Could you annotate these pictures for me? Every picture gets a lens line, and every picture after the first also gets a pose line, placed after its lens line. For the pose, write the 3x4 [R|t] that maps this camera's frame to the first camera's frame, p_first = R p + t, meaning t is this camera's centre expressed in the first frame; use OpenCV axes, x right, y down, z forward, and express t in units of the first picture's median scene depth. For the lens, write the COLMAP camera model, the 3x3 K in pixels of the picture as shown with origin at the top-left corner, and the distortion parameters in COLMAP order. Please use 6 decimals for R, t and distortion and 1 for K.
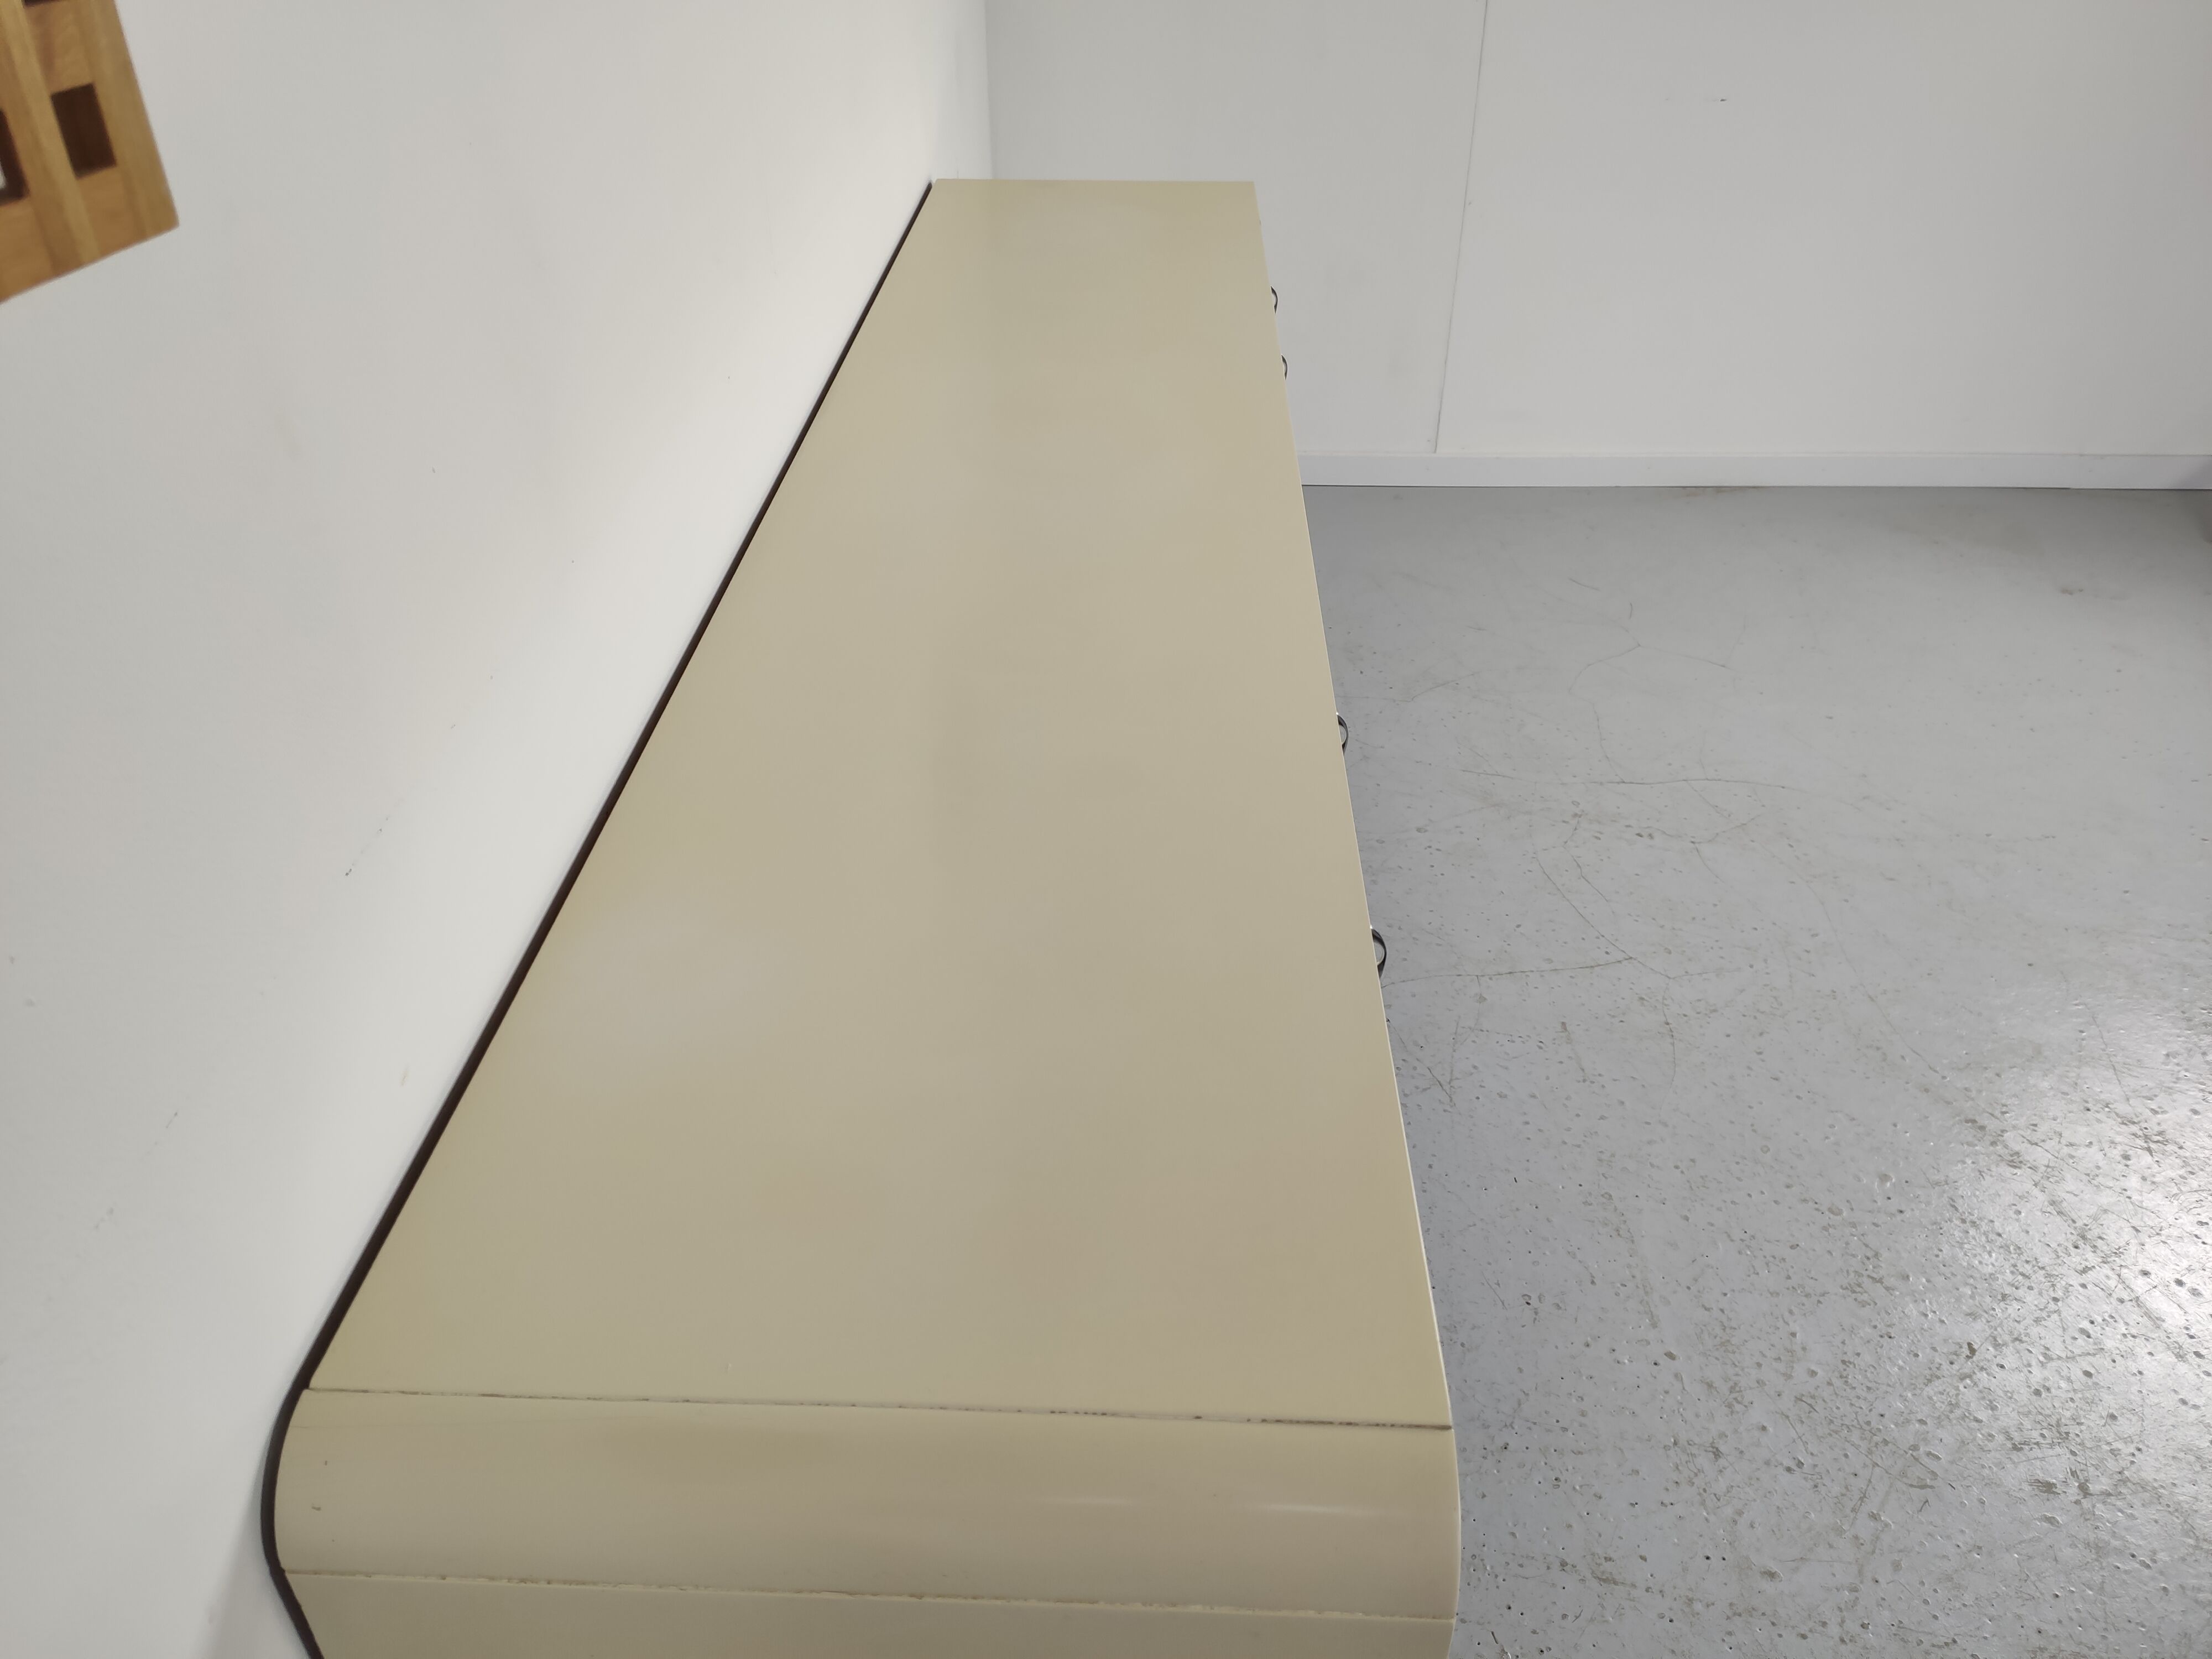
lens RADIAL K [[1643.8, 0, 1106.0], [0, 1643.8, 829.5], [0, 0, 1]] dist [0.090204, -0.006378]
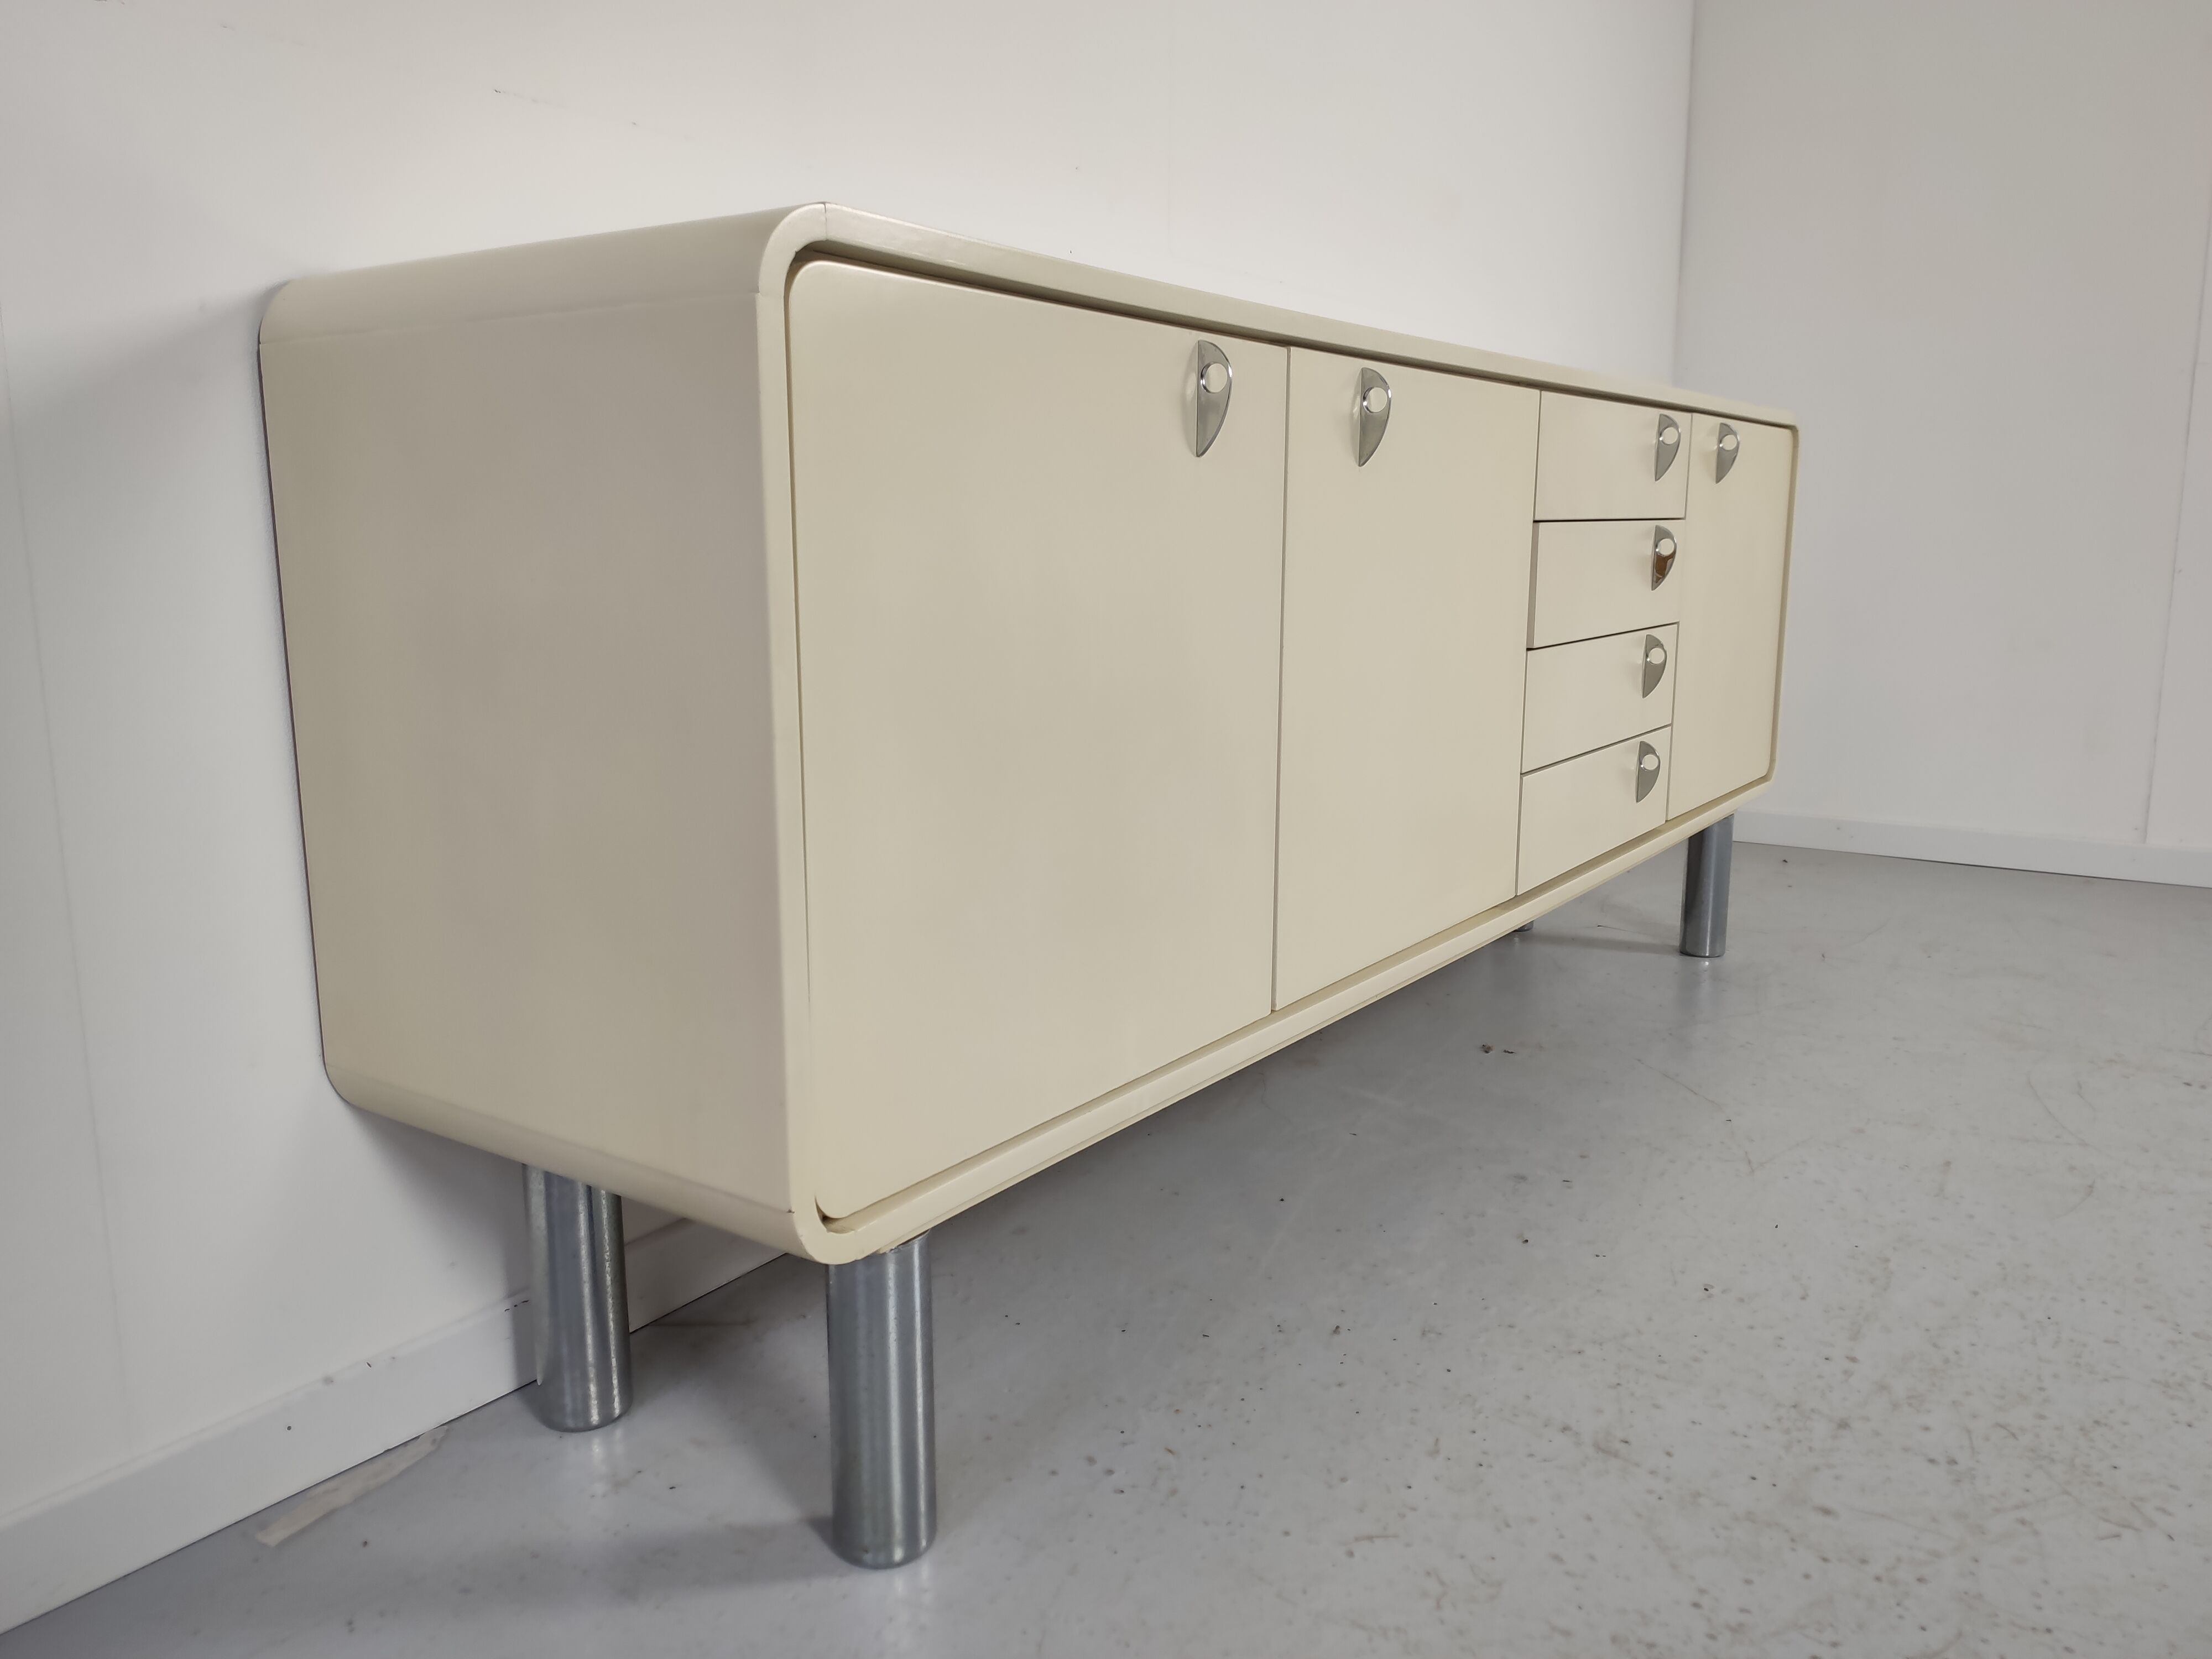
lens RADIAL K [[1650.0, 0, 1106.0], [0, 1650.0, 829.5], [0, 0, 1]] dist [0.015342, -0.024888]
pose [[0.849525, 0.105009, -0.516992, 0.361935], [-0.293145, 0.908727, -0.297122, 0.368199], [0.438604, 0.403966, 0.802769, 0.103366]]
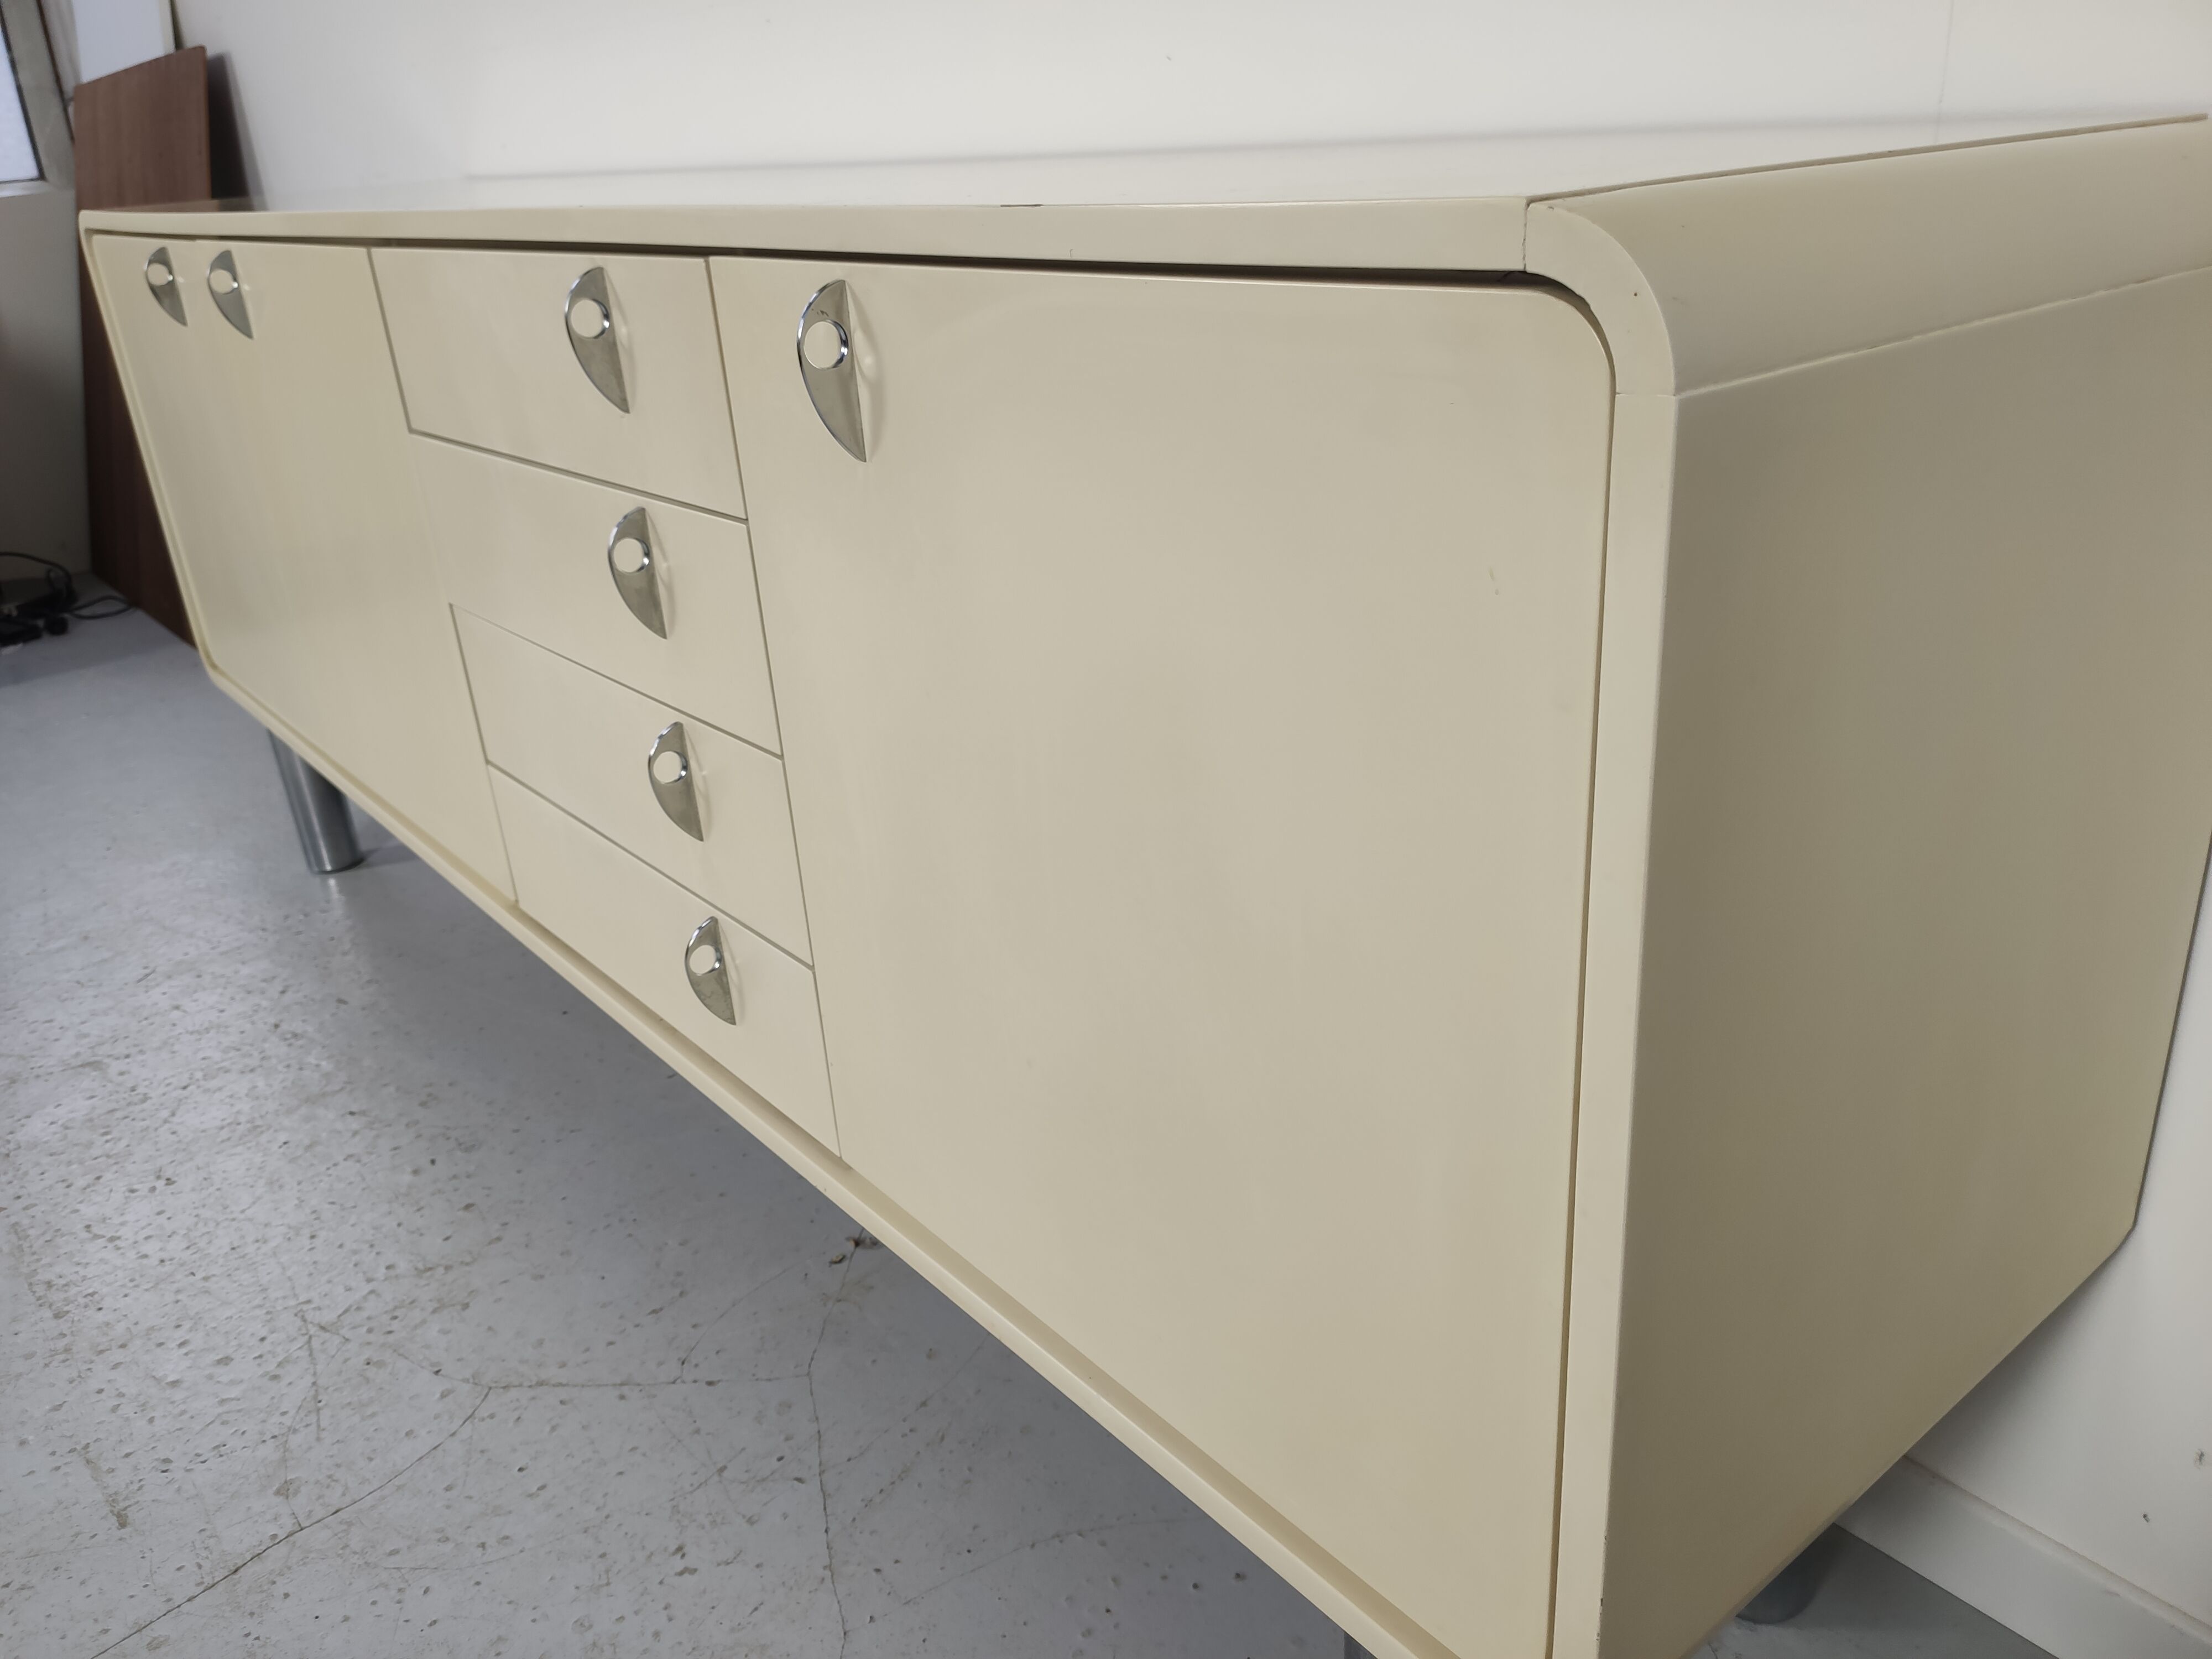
lens RADIAL K [[1643.8, 0, 1106.0], [0, 1643.8, 829.5], [0, 0, 1]] dist [0.090204, -0.006378]
pose [[-0.741902, 0.287425, -0.605779, 0.346437], [-0.326970, 0.633675, 0.701104, -0.622447], [0.585382, 0.718222, -0.376145, 1.379036]]
